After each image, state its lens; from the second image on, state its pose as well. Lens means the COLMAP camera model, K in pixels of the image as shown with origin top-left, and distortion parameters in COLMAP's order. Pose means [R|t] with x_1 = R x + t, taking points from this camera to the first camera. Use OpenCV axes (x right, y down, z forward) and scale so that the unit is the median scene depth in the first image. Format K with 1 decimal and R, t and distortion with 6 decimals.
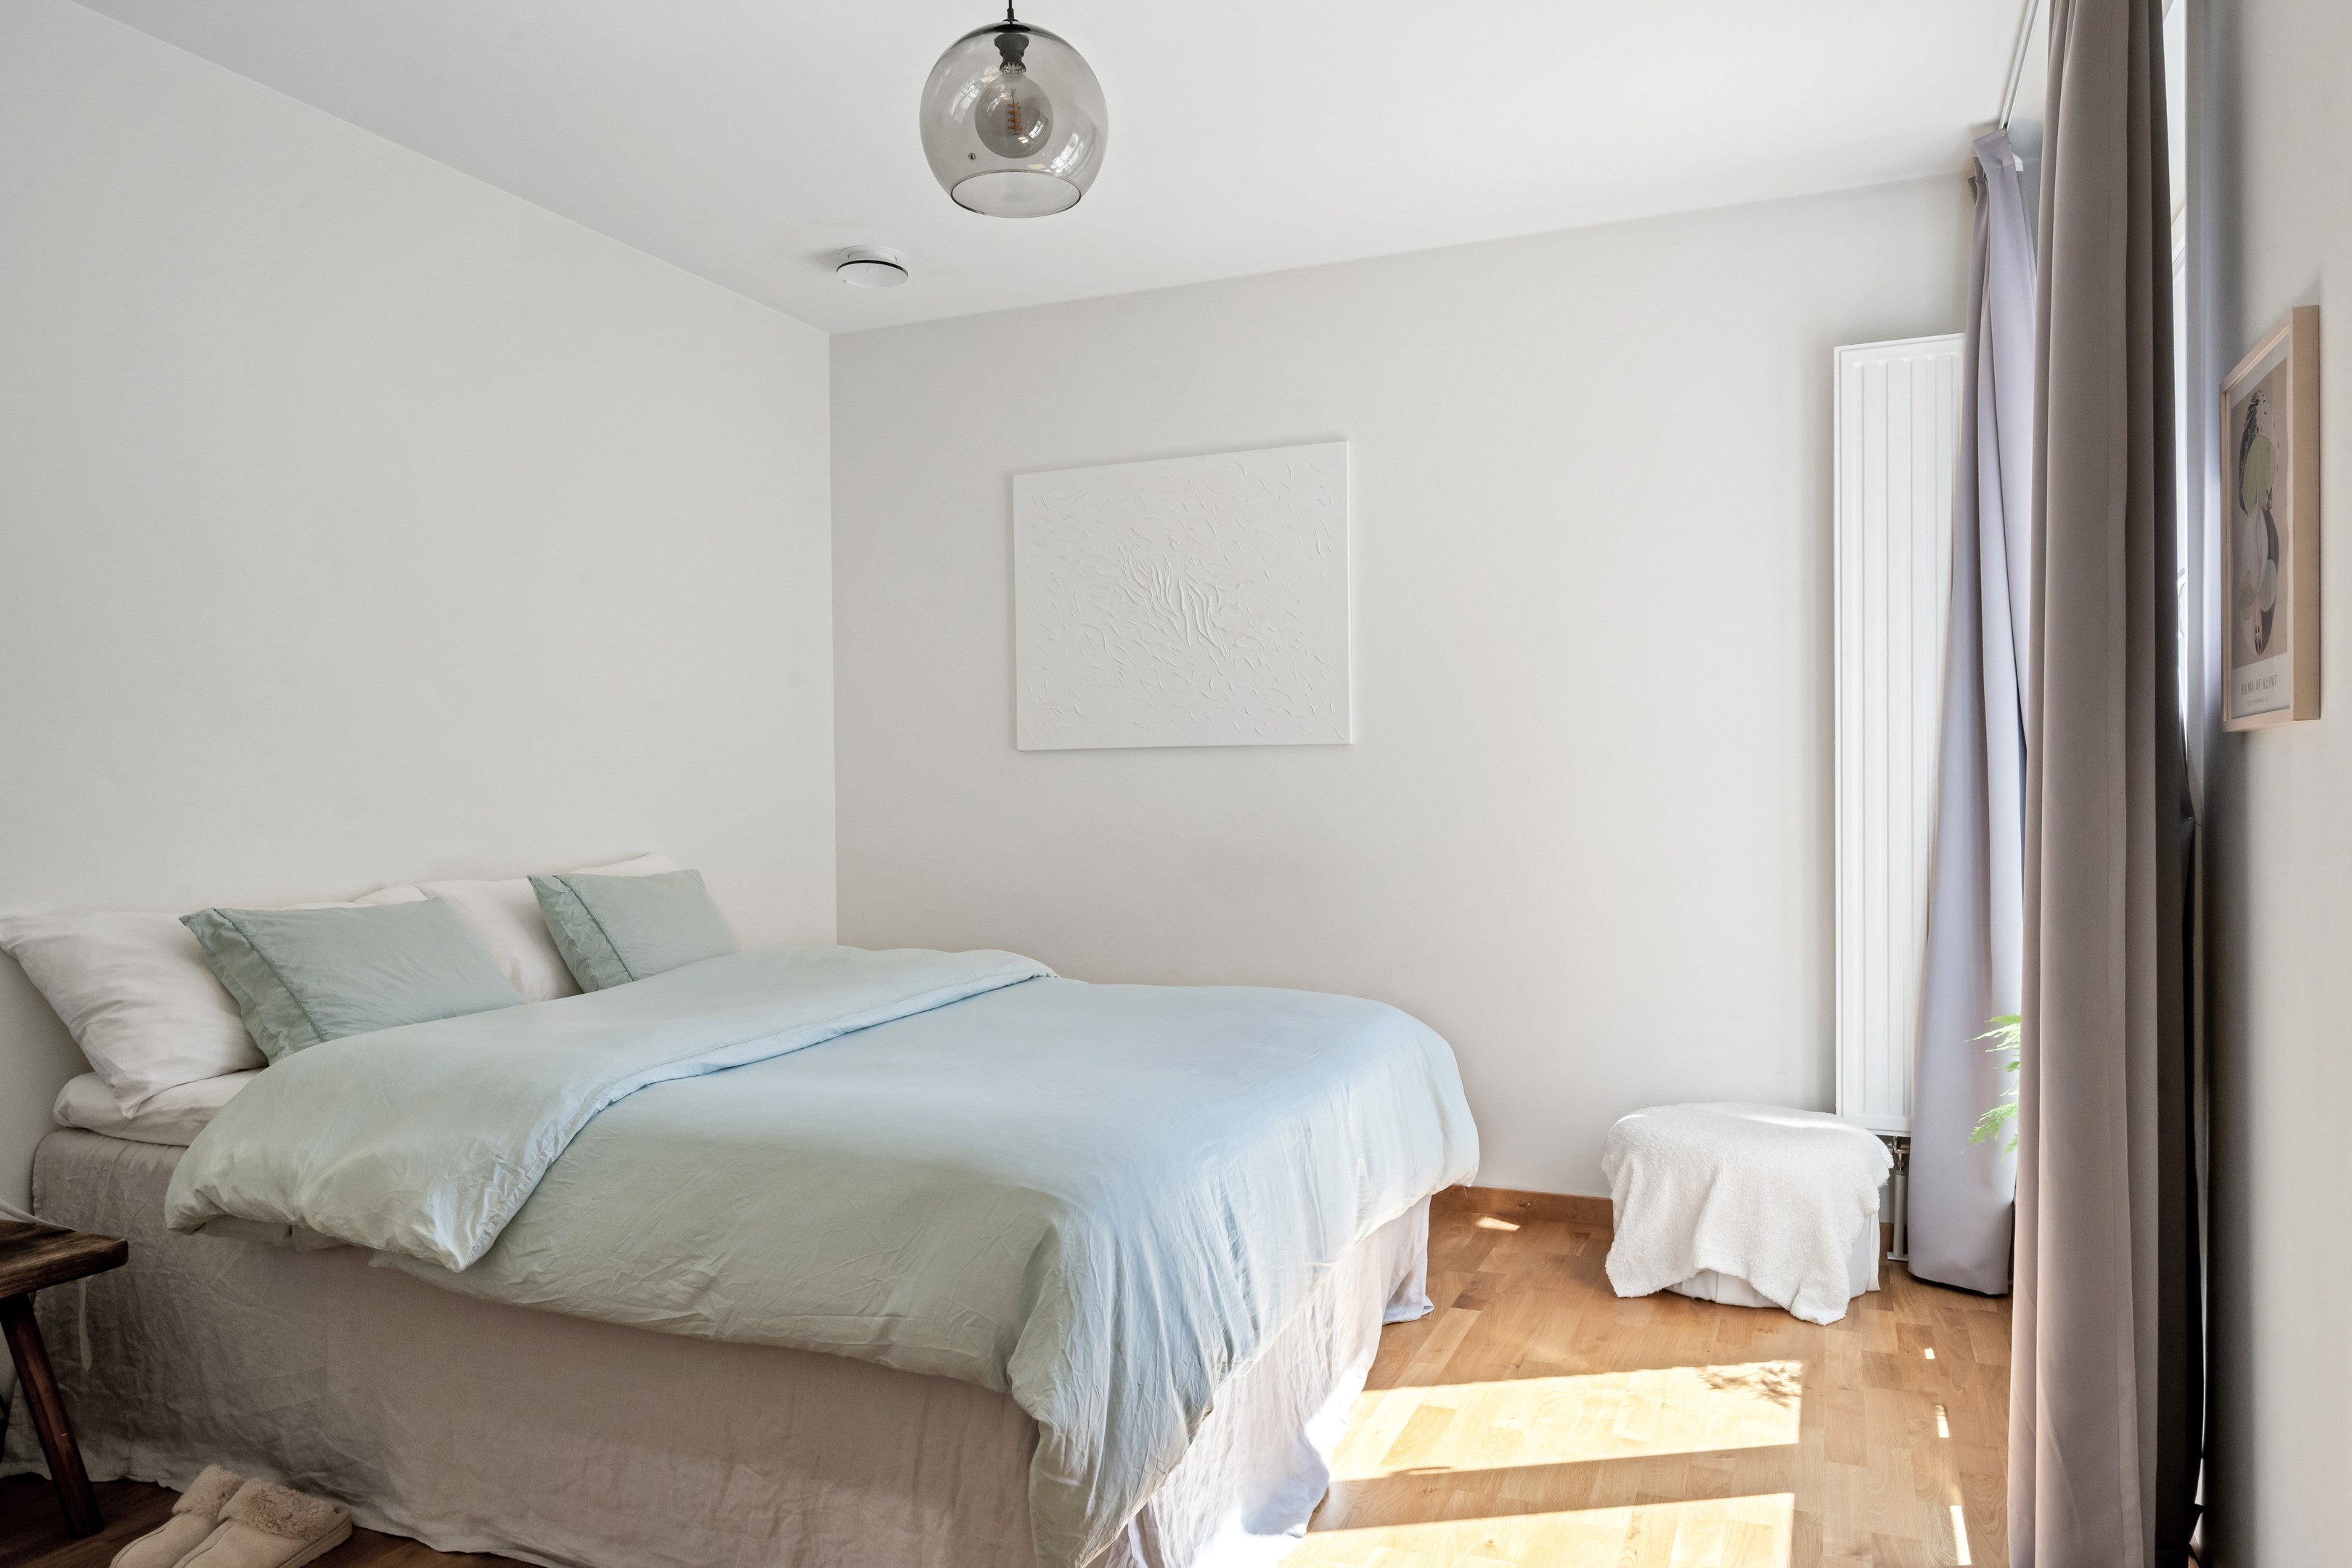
lens RADIAL K [[1532.1, 0, 1184.8], [0, 1532.1, 782.2], [0, 0, 1]] dist [0.012368, -0.000532]
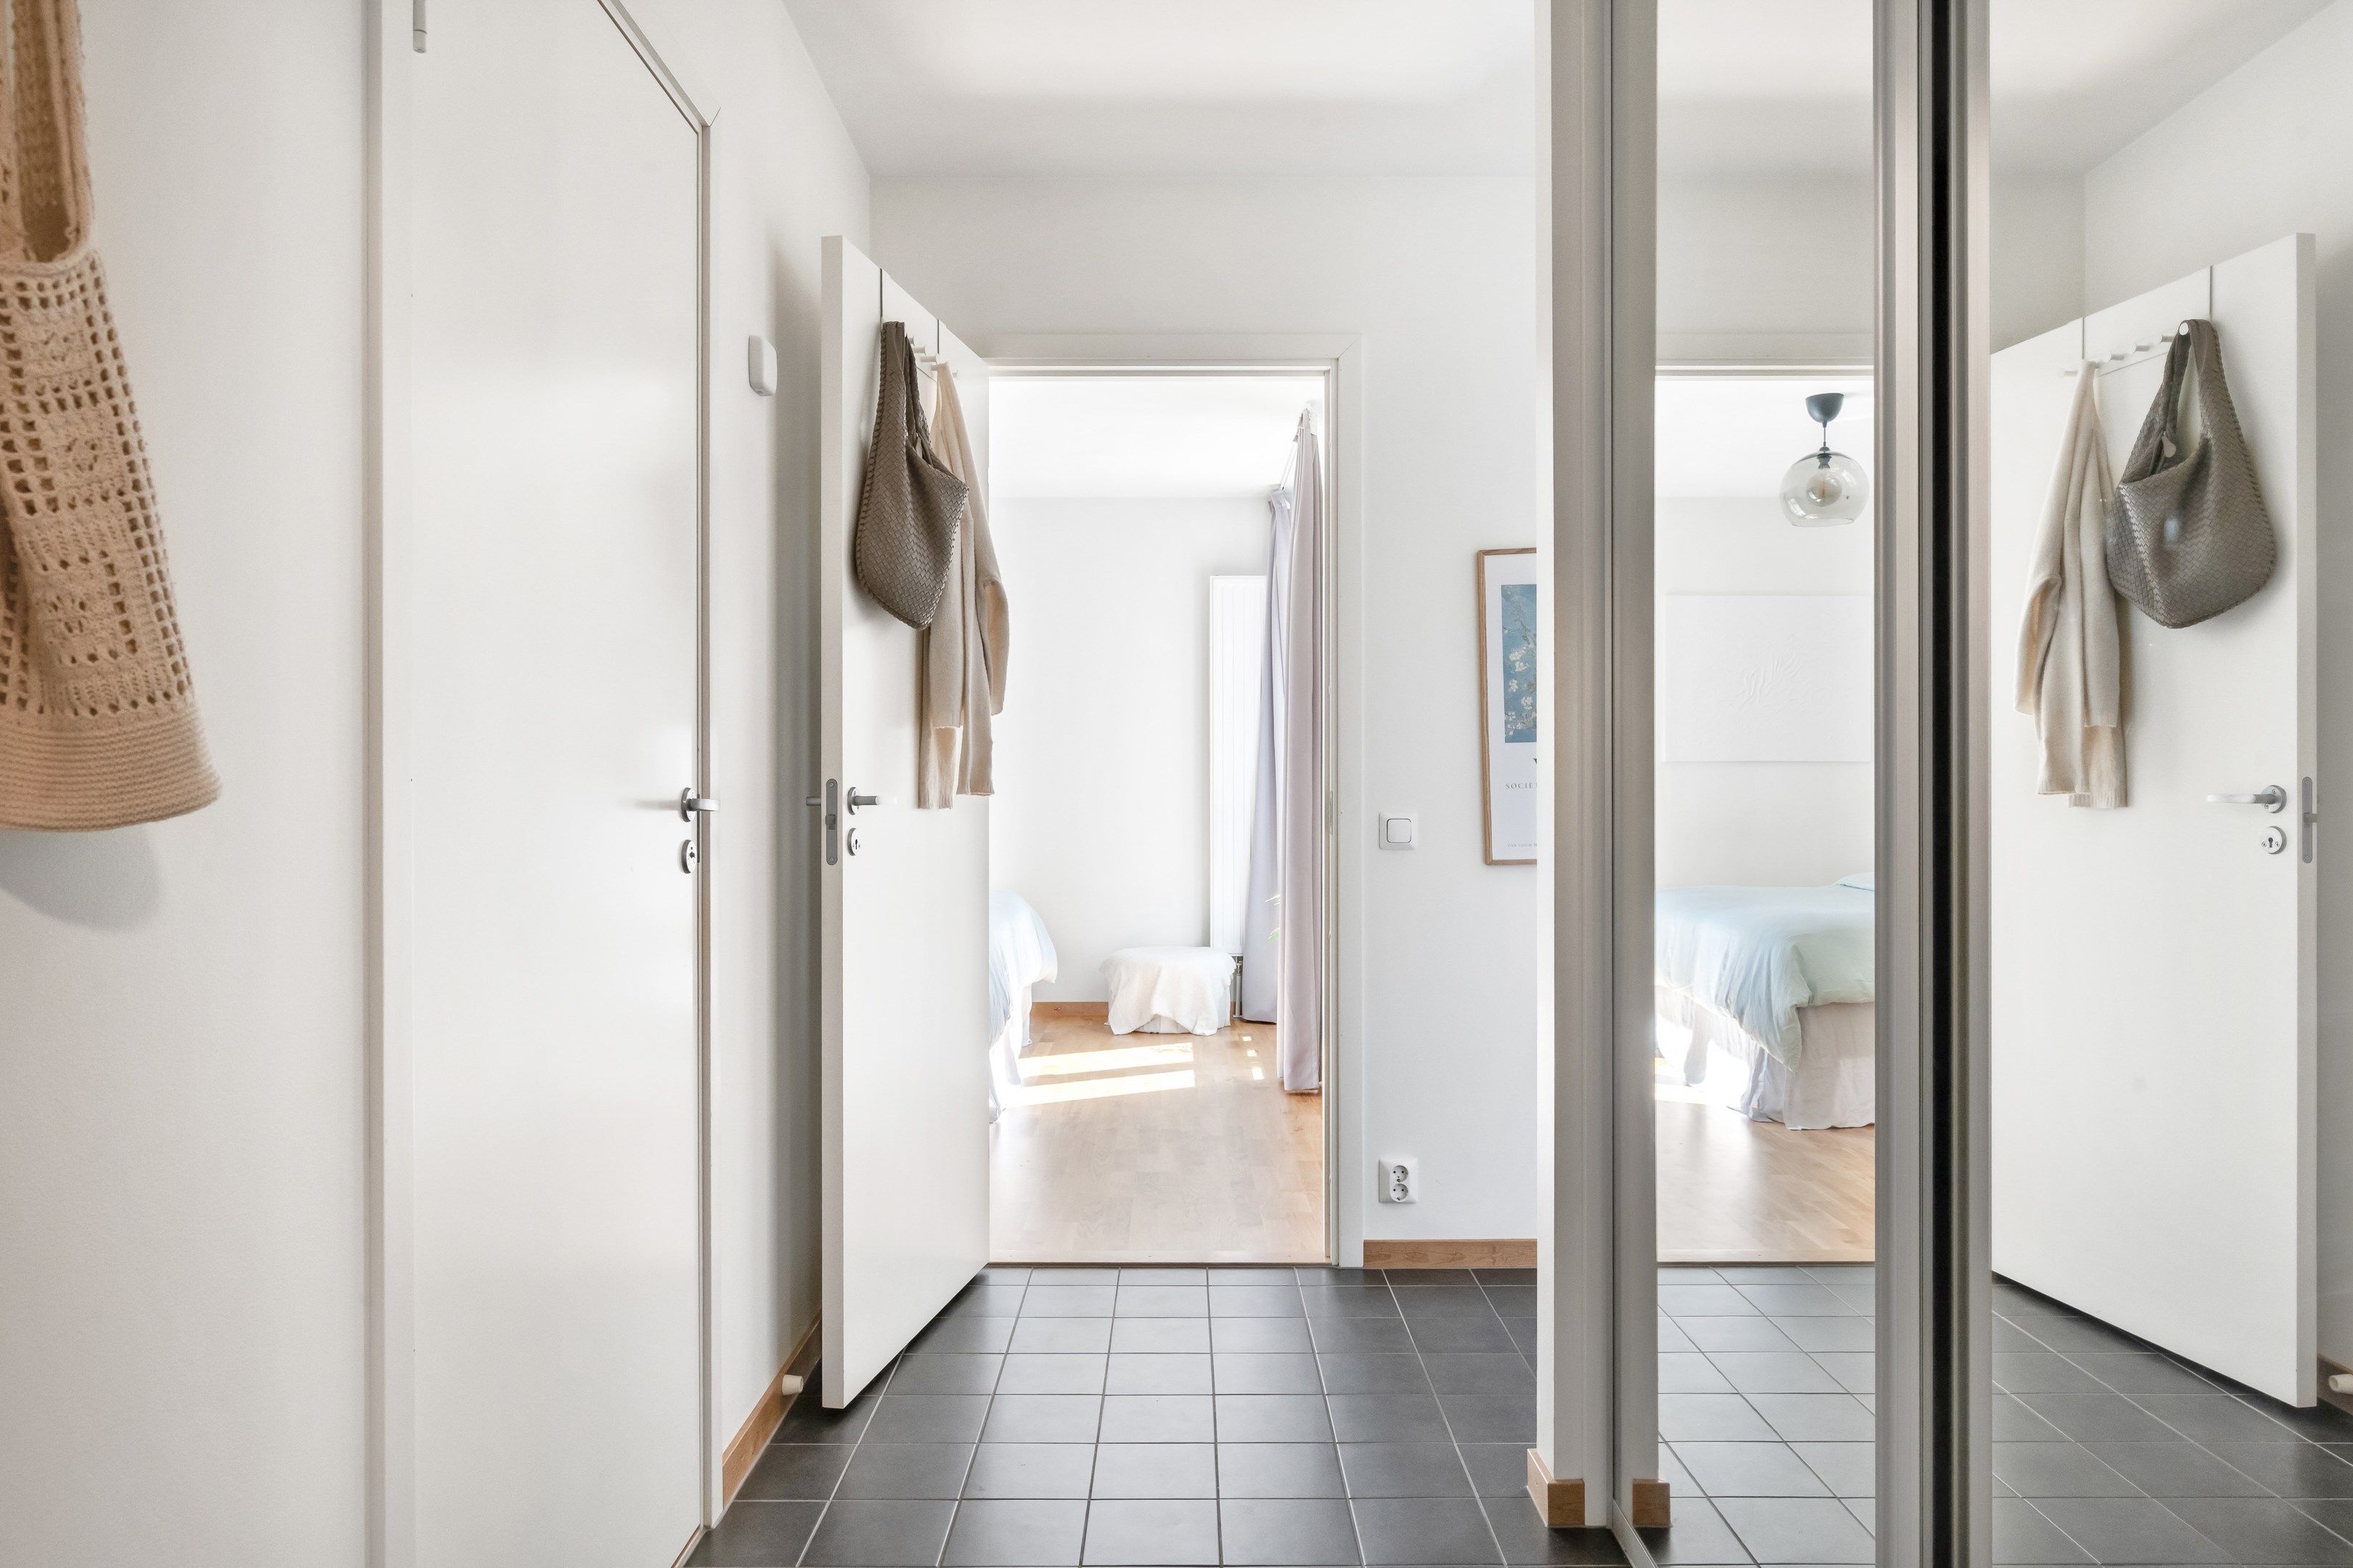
lens RADIAL K [[1431.7, 0, 1176.8], [0, 1431.7, 784.6], [0, 0, 1]] dist [-0.003919, 0.000953]
pose [[0.923365, 0.003870, 0.383903, -0.373949], [-0.002507, 0.999989, -0.004051, 0.008251], [-0.383915, 0.002778, 0.923364, -0.792651]]
